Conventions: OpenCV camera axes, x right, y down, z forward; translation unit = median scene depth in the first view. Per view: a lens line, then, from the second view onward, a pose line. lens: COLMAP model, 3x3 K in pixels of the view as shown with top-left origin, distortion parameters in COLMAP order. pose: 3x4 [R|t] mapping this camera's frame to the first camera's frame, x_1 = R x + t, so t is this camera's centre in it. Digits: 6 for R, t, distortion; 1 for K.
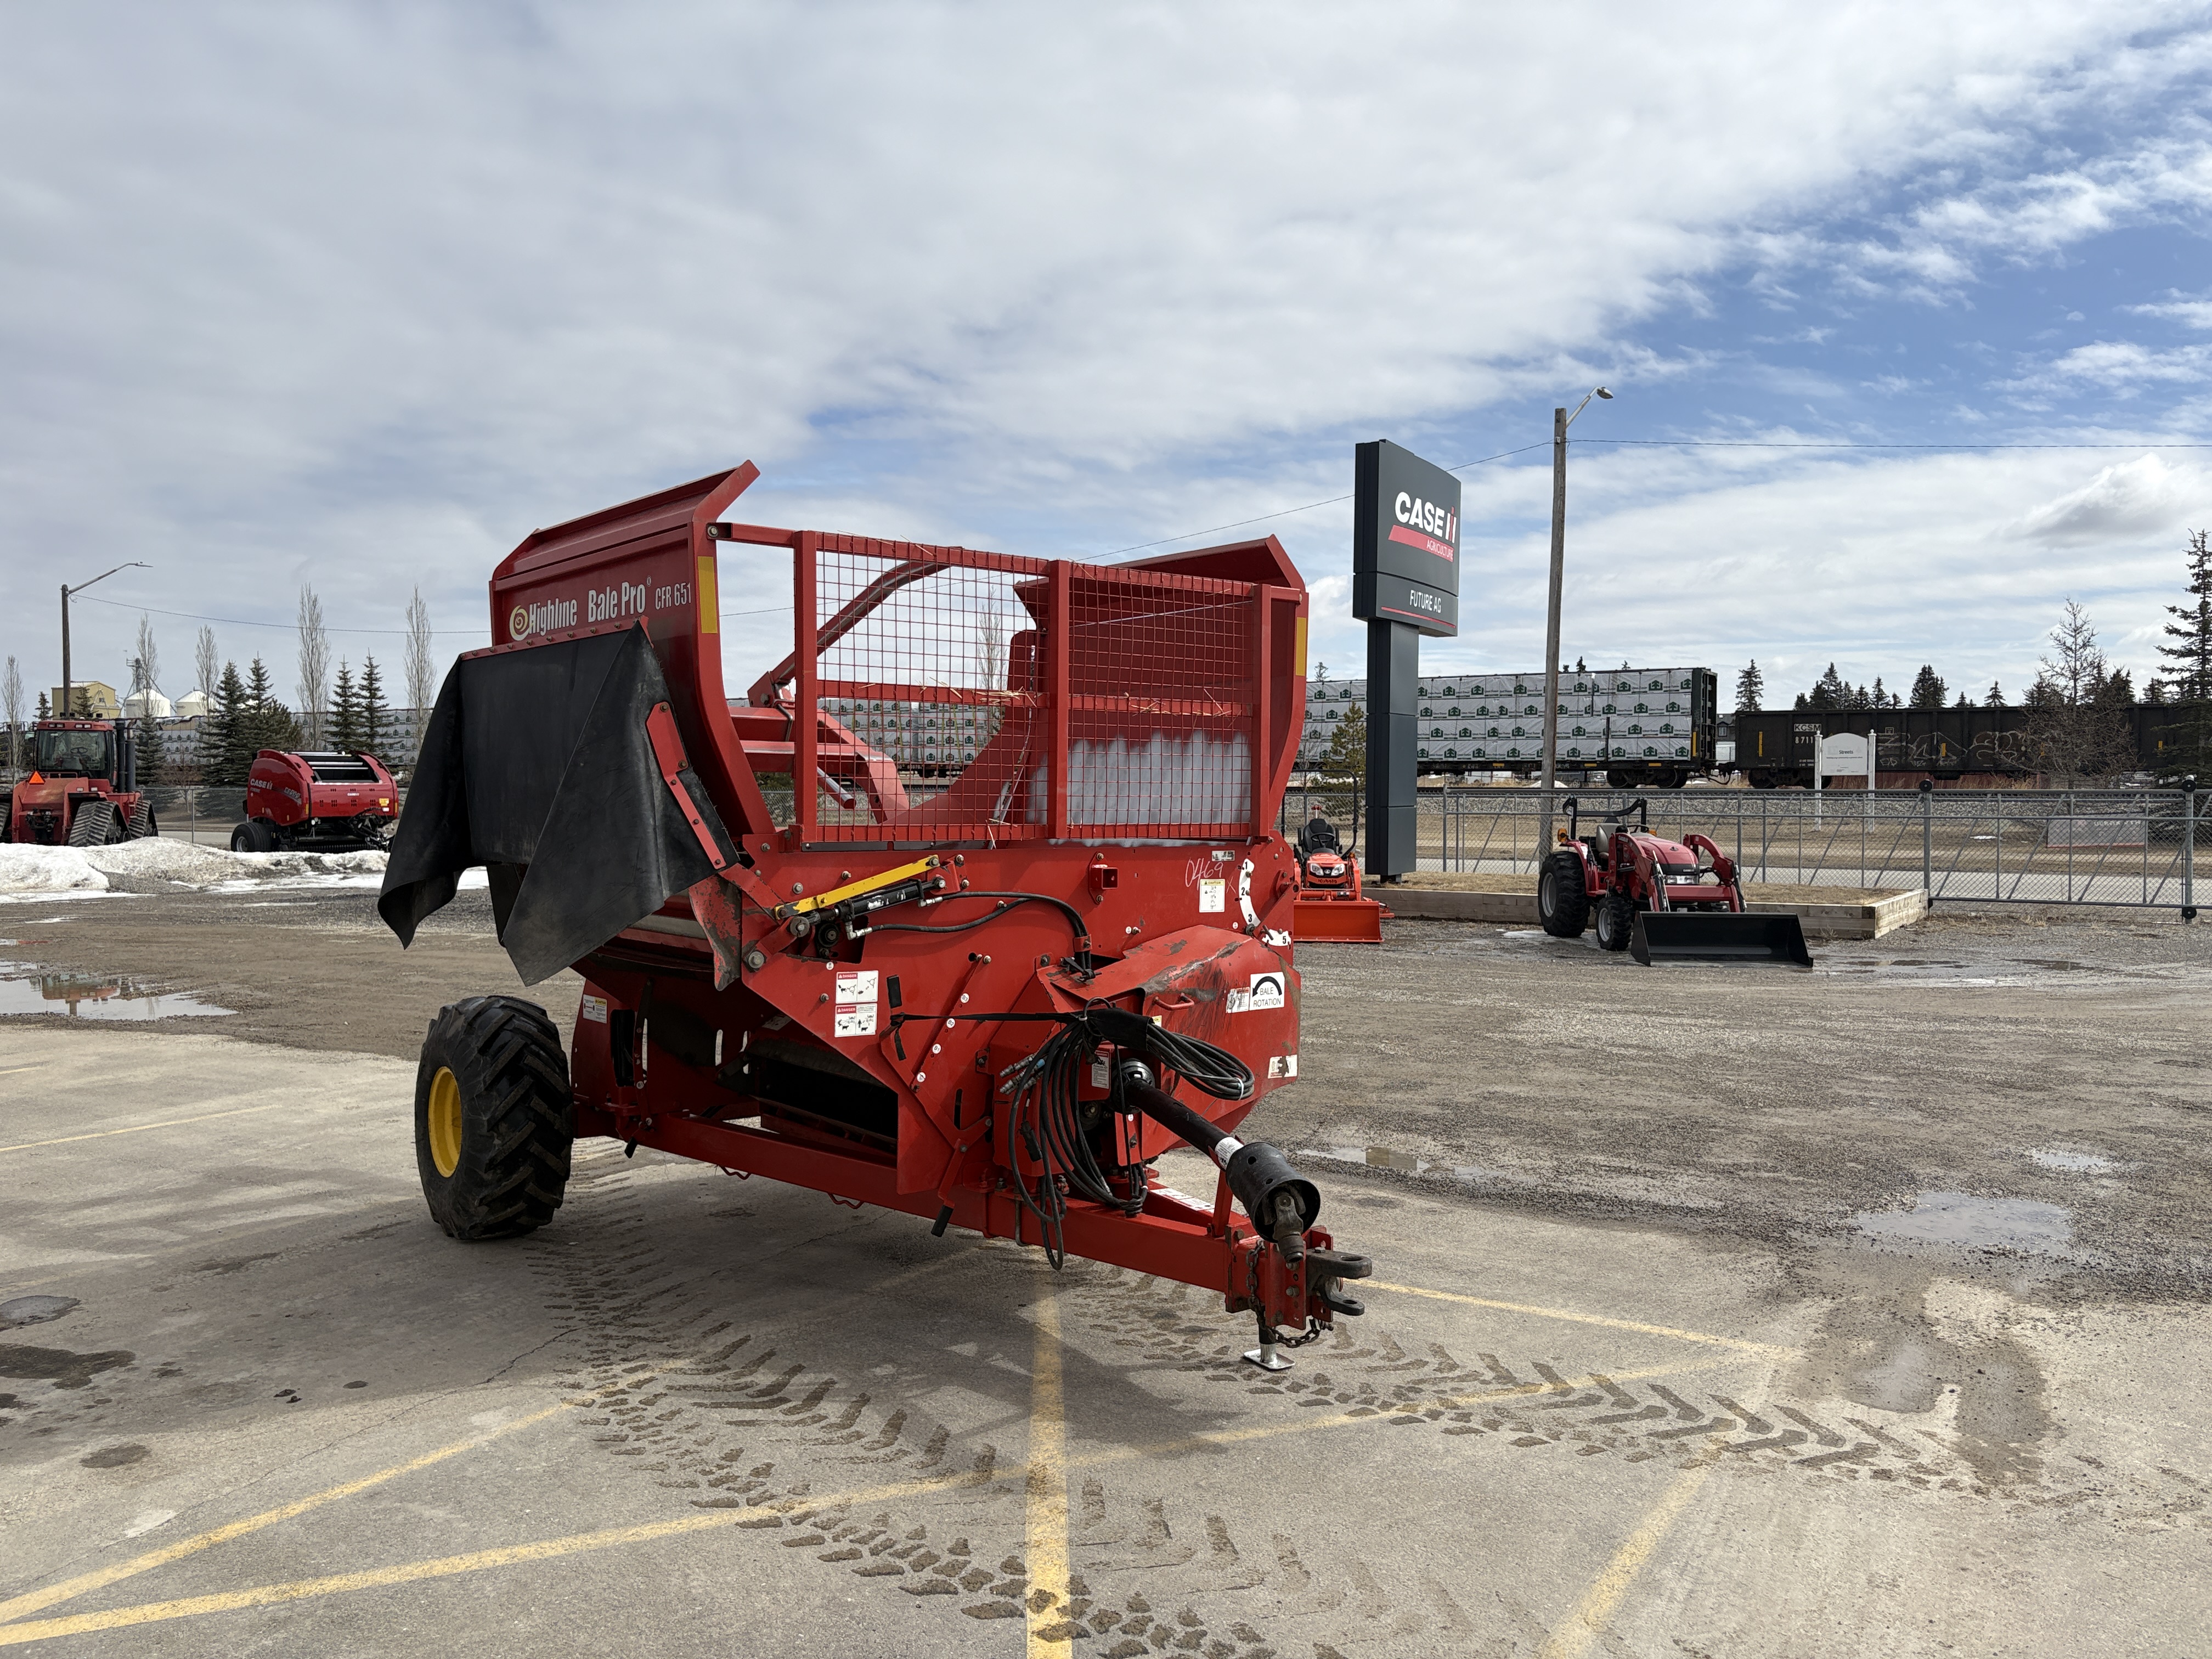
lens RADIAL K [[1675.3, 0, 1105.0], [0, 1675.3, 818.3], [0, 0, 1]] dist [0.030263, -0.022145]
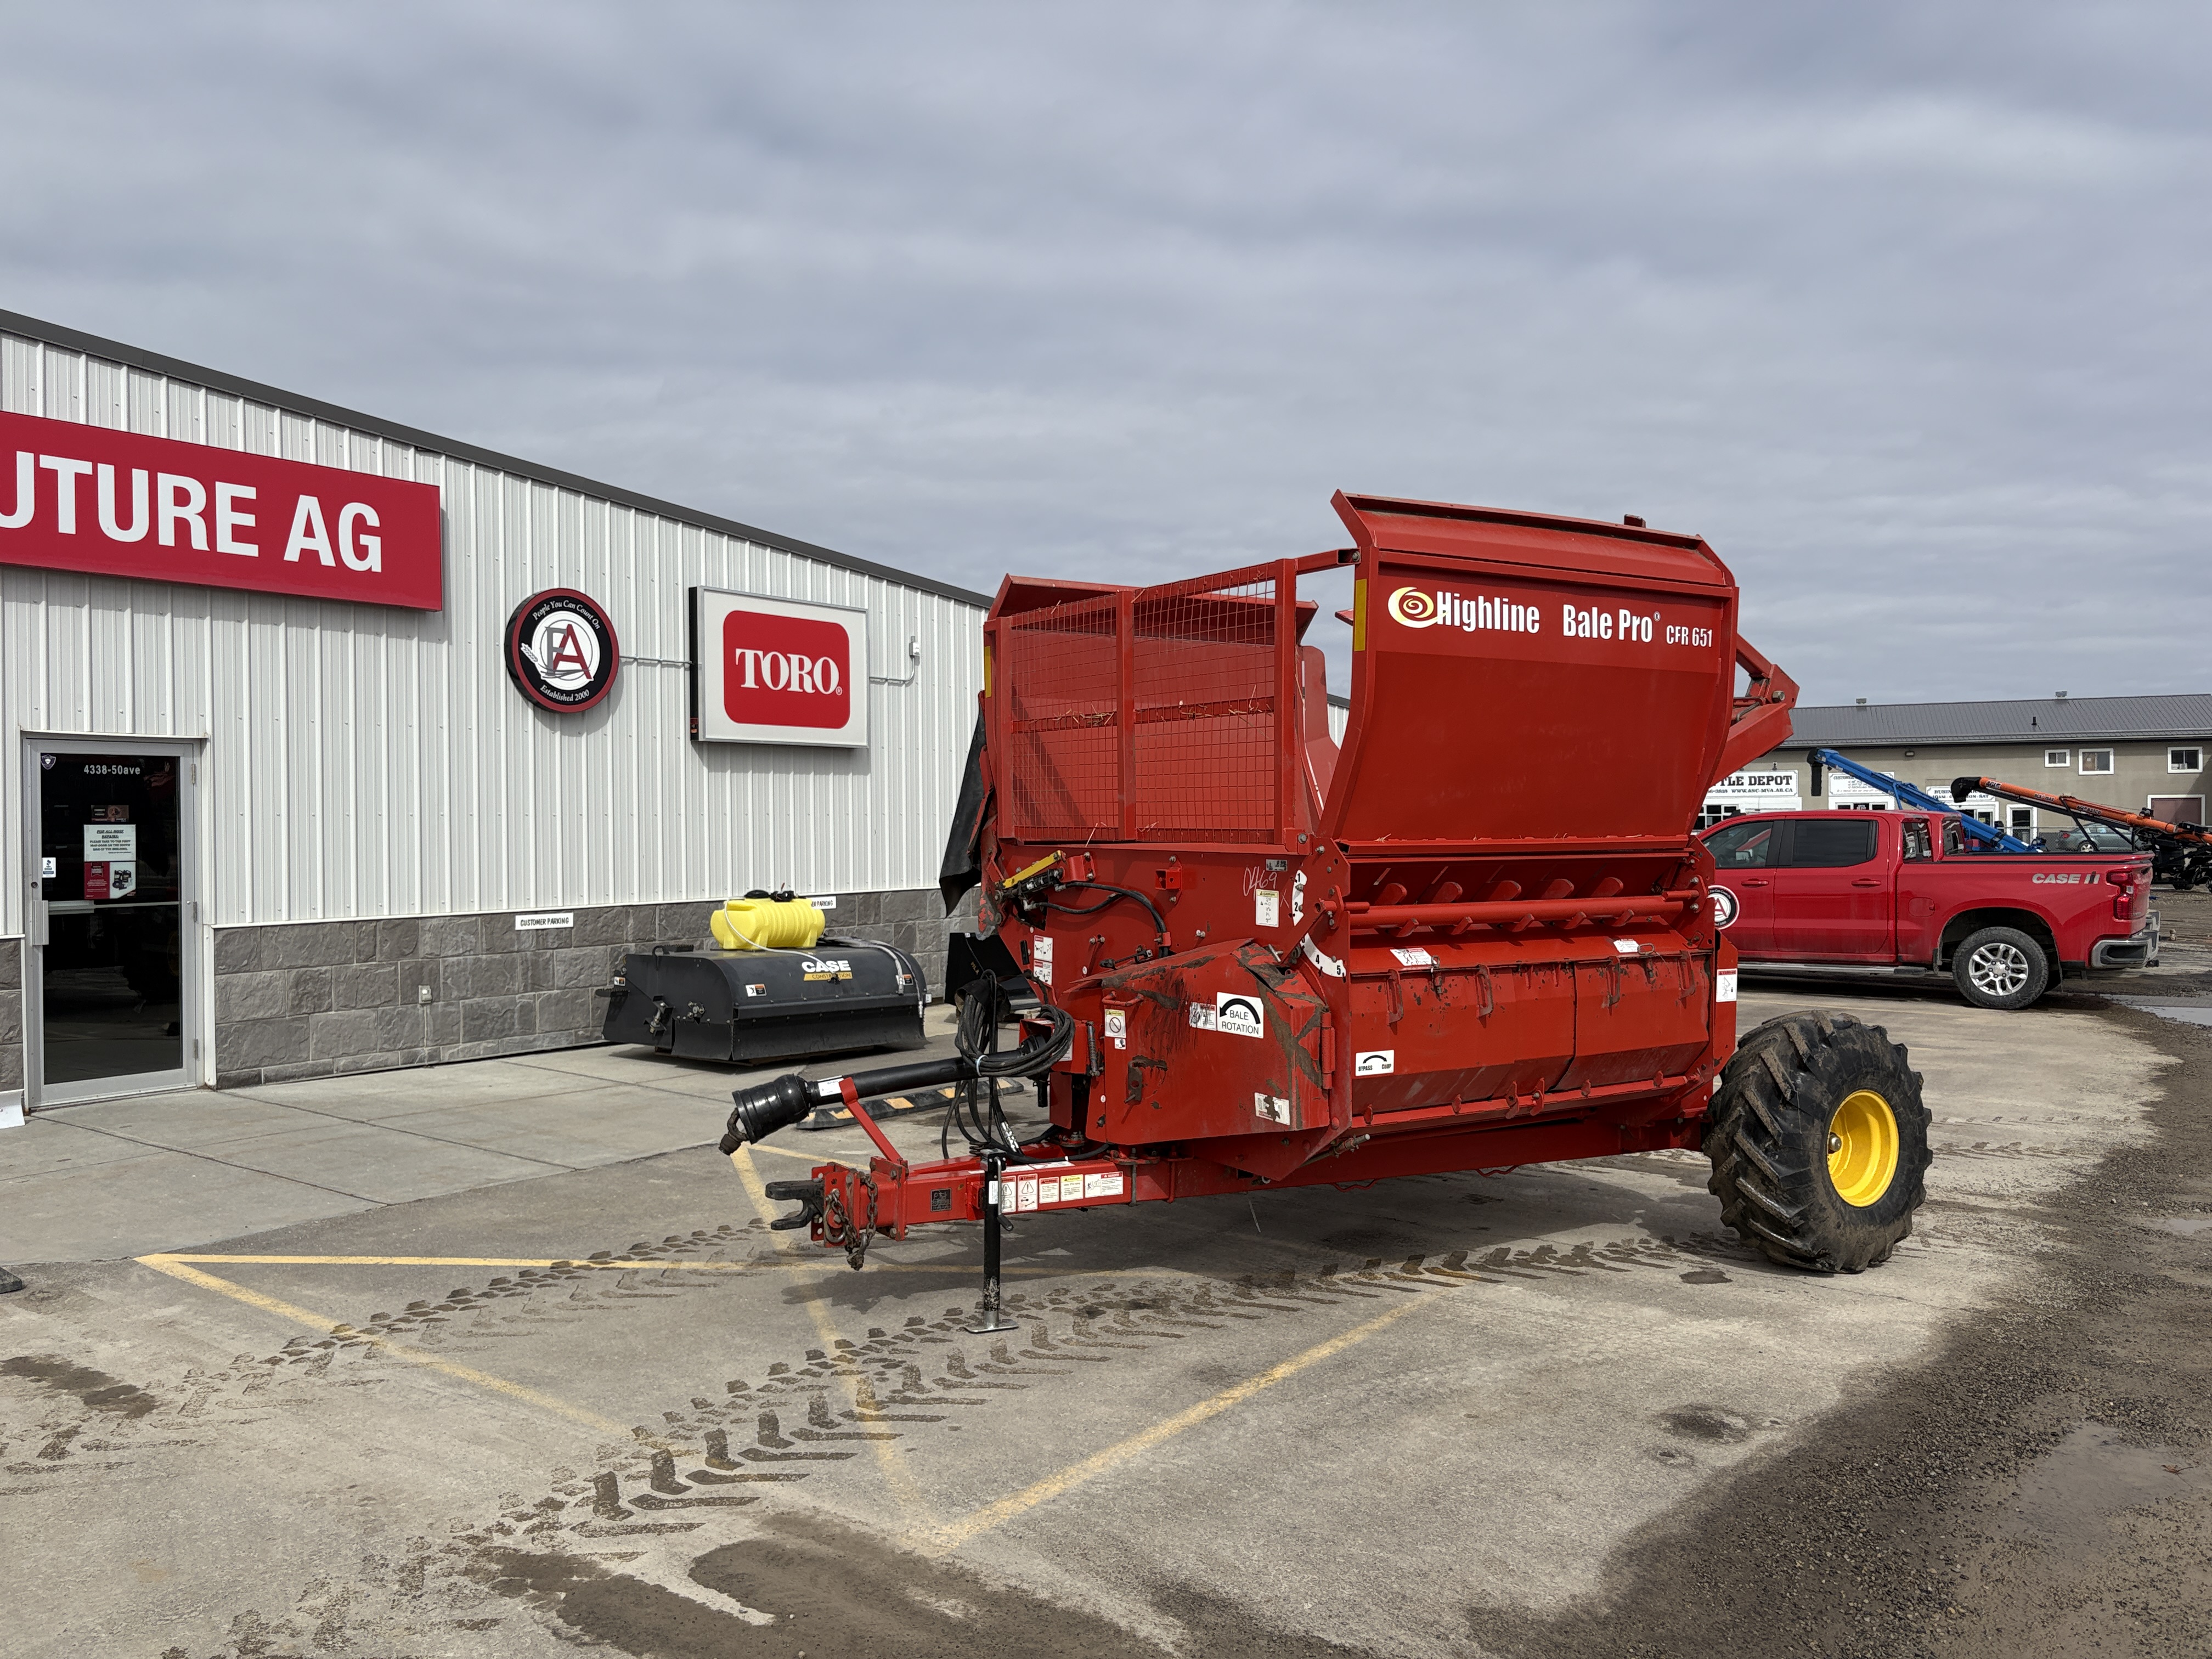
lens RADIAL K [[1675.3, 0, 1112.2], [0, 1675.3, 812.7], [0, 0, 1]] dist [0.030263, -0.022145]
pose [[-0.082656, -0.000774, -0.996578, 1.216829], [-0.007551, 0.999971, -0.000150, -0.006641], [0.996550, 0.007512, -0.082660, 1.219532]]
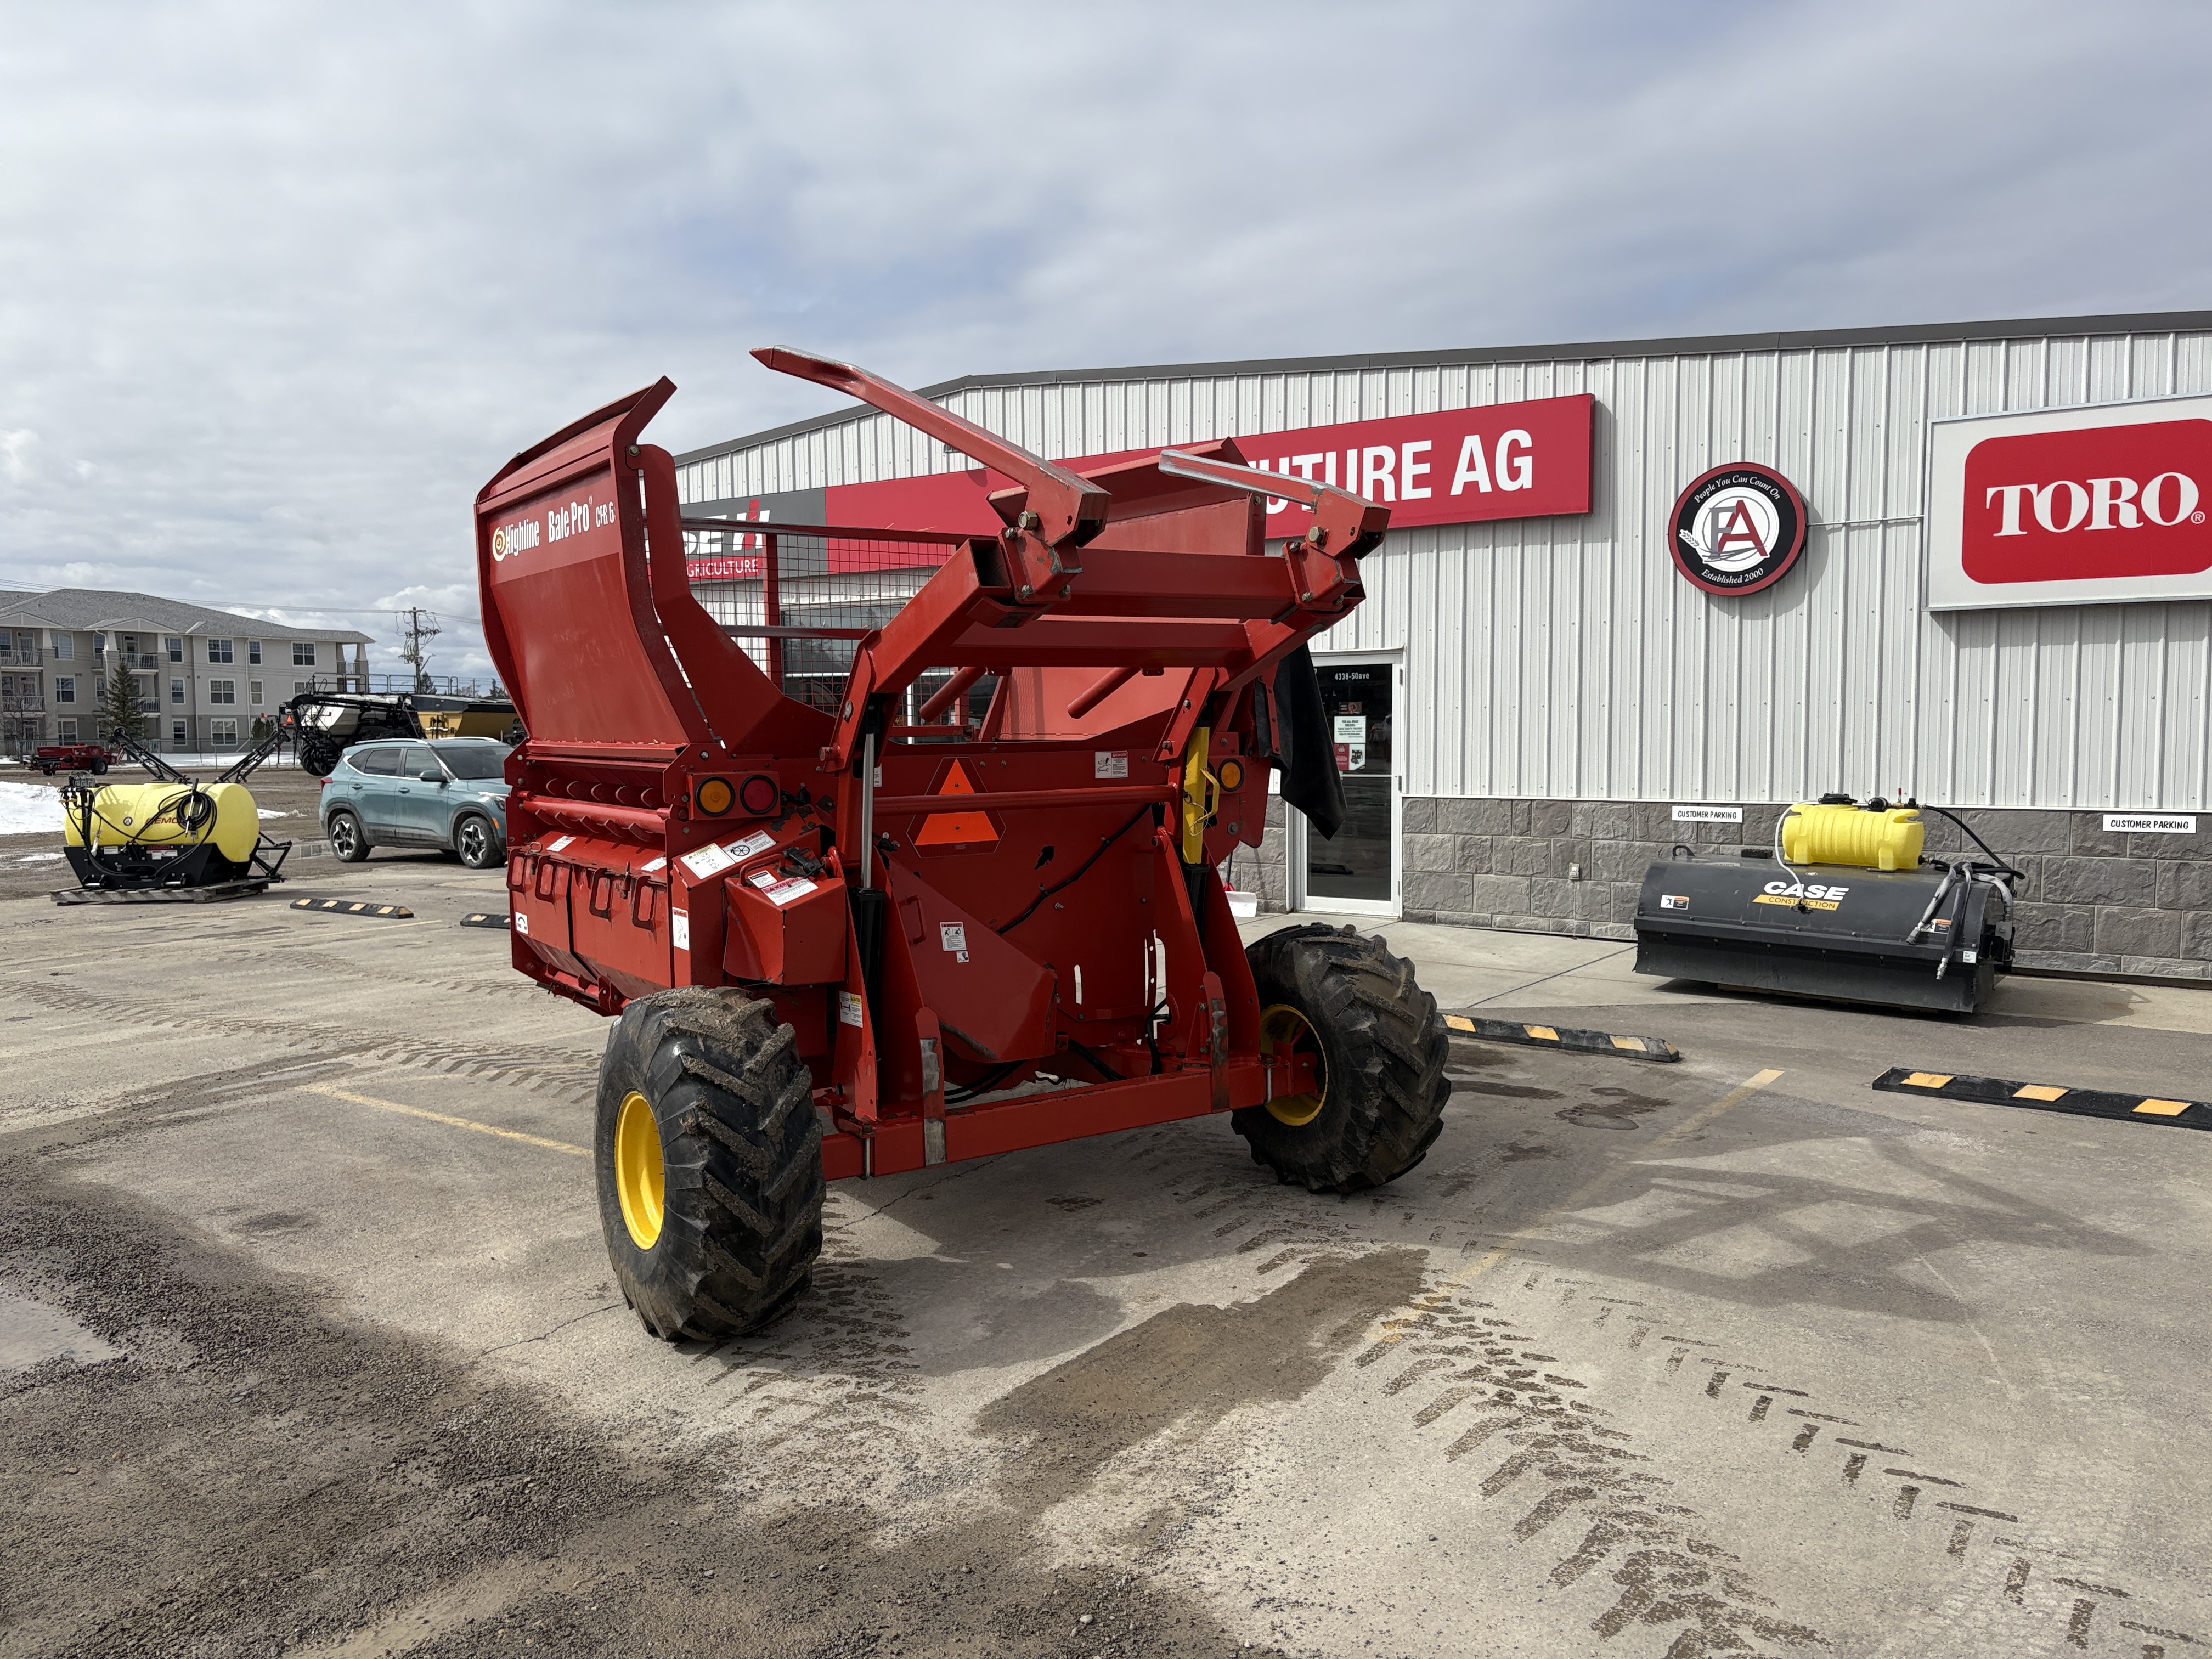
lens RADIAL K [[1675.3, 0, 1116.1], [0, 1675.3, 849.5], [0, 0, 1]] dist [0.030263, -0.022145]
pose [[-0.998190, 0.007607, 0.059663, -0.416598], [0.013021, 0.995776, 0.090887, -0.020165], [-0.058720, 0.091499, -0.994072, 2.582867]]
